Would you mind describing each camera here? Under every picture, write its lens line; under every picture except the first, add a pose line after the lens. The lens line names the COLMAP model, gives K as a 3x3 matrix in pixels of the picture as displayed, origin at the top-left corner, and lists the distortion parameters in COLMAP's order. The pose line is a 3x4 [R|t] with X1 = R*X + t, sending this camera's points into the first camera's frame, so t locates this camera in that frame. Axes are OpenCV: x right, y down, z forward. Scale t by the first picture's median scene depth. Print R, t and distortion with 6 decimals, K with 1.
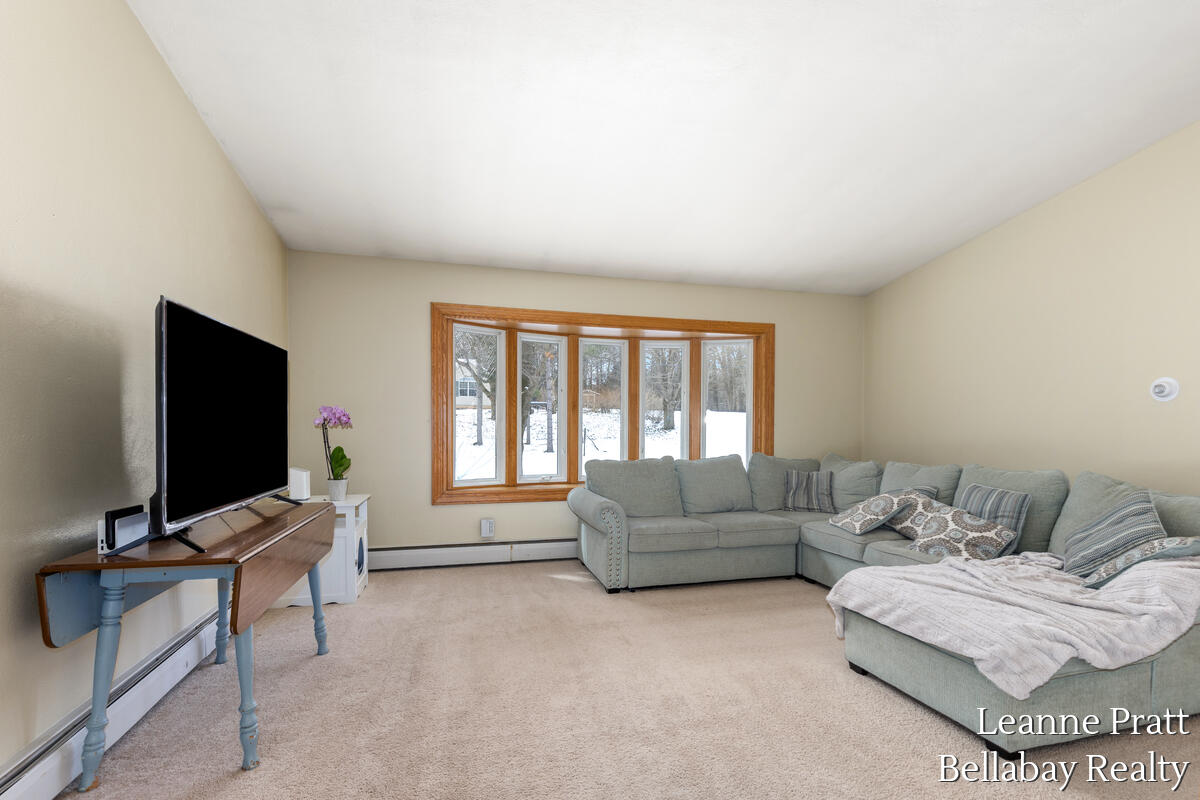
lens RADIAL K [[547.8, 0, 604.6], [0, 547.8, 432.5], [0, 0, 1]] dist [0.000721, 0.000029]
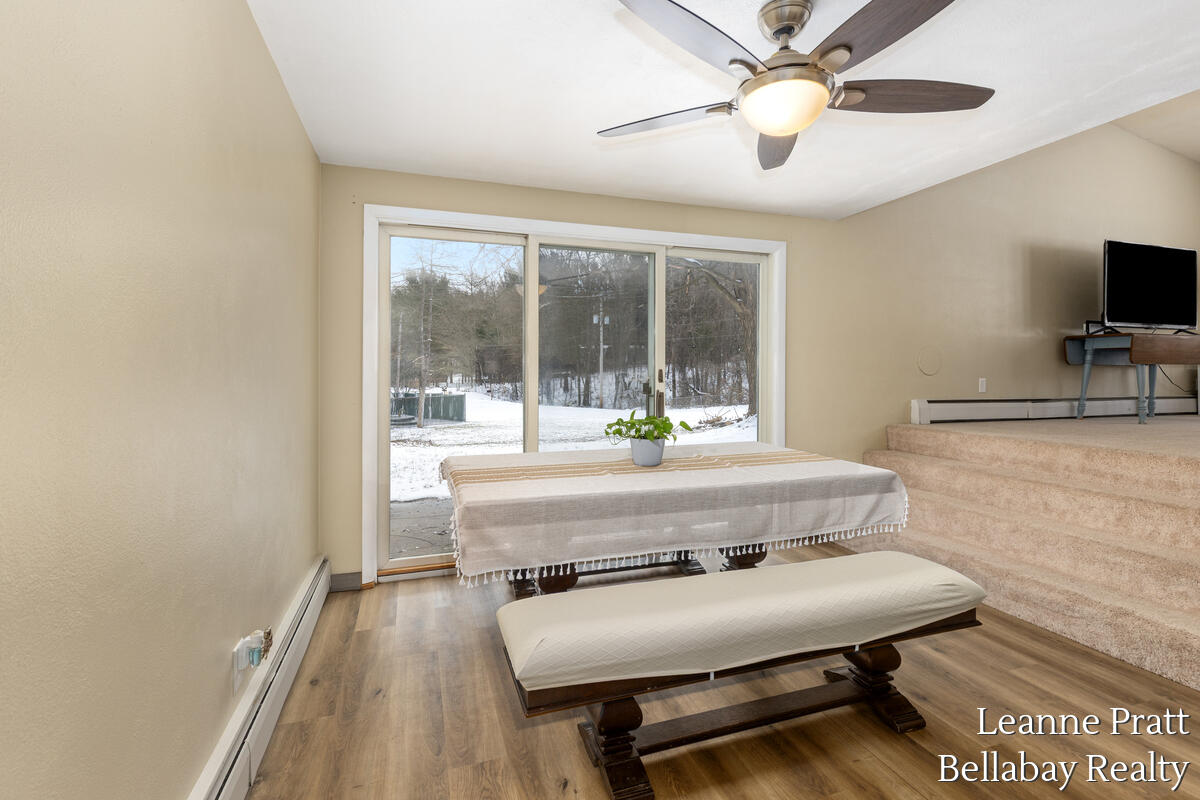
lens RADIAL K [[548.1, 0, 602.3], [0, 548.1, 374.1], [0, 0, 1]] dist [-0.000346, 0.000315]
pose [[0.053919, -0.002073, -0.998543, 0.825136], [-0.011478, 0.999930, -0.002696, 0.211396], [0.998479, 0.011606, 0.053891, -0.761229]]
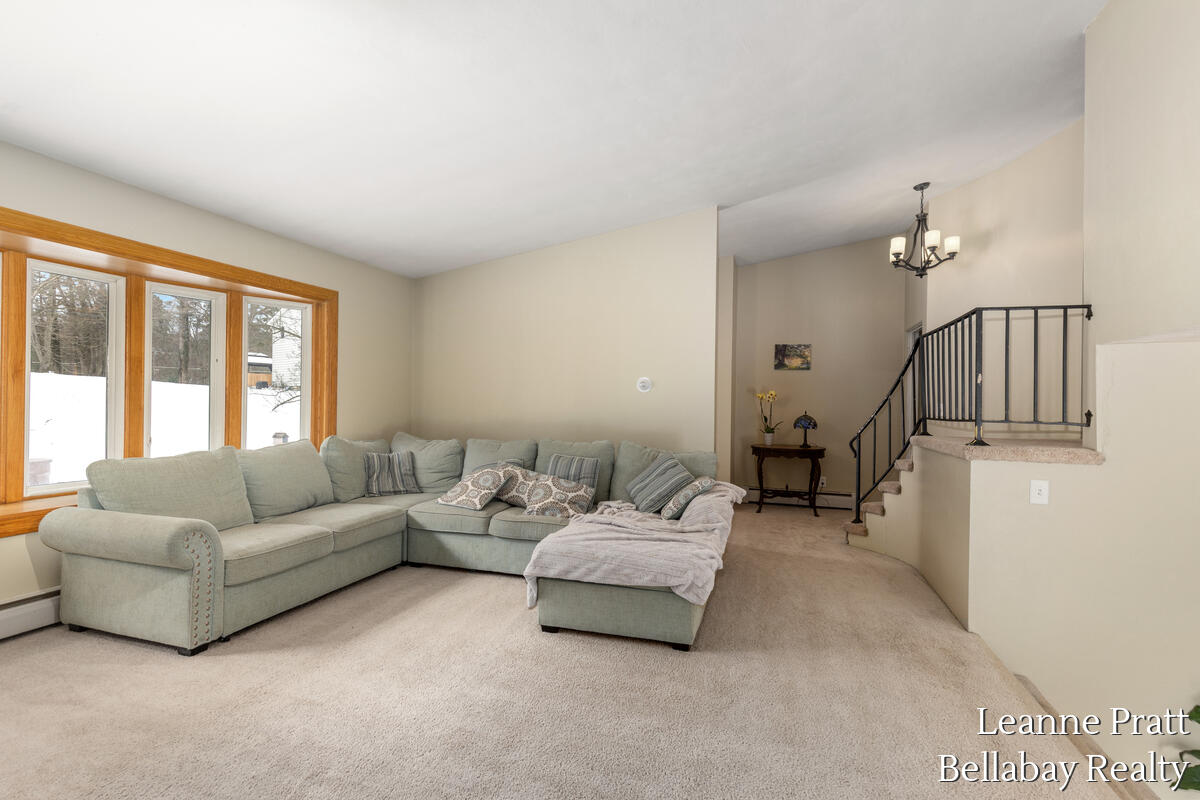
lens RADIAL K [[546.6, 0, 600.0], [0, 546.6, 400.0], [0, 0, 1]] dist [-0.002536, -0.000596]
pose [[0.551024, 0.005780, 0.834469, -0.279719], [-0.000809, 0.999979, -0.006392, -0.019702], [-0.834489, 0.002847, 0.551017, 0.202861]]
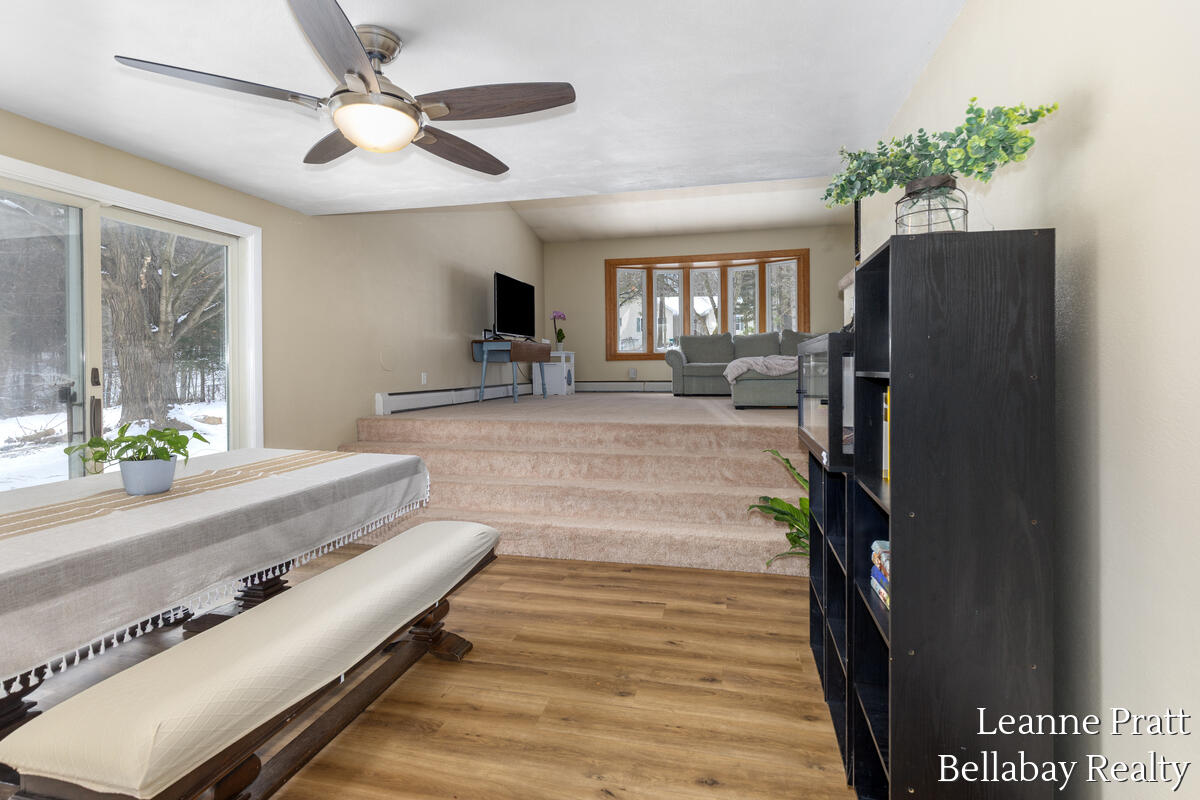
lens RADIAL K [[559.0, 0, 600.9], [0, 559.0, 369.3], [0, 0, 1]] dist [0.000585, -0.000003]
pose [[0.870247, -0.004683, -0.492592, 0.797183], [0.002866, 0.999986, -0.004444, 0.205762], [0.492606, 0.002456, 0.870249, -0.923254]]
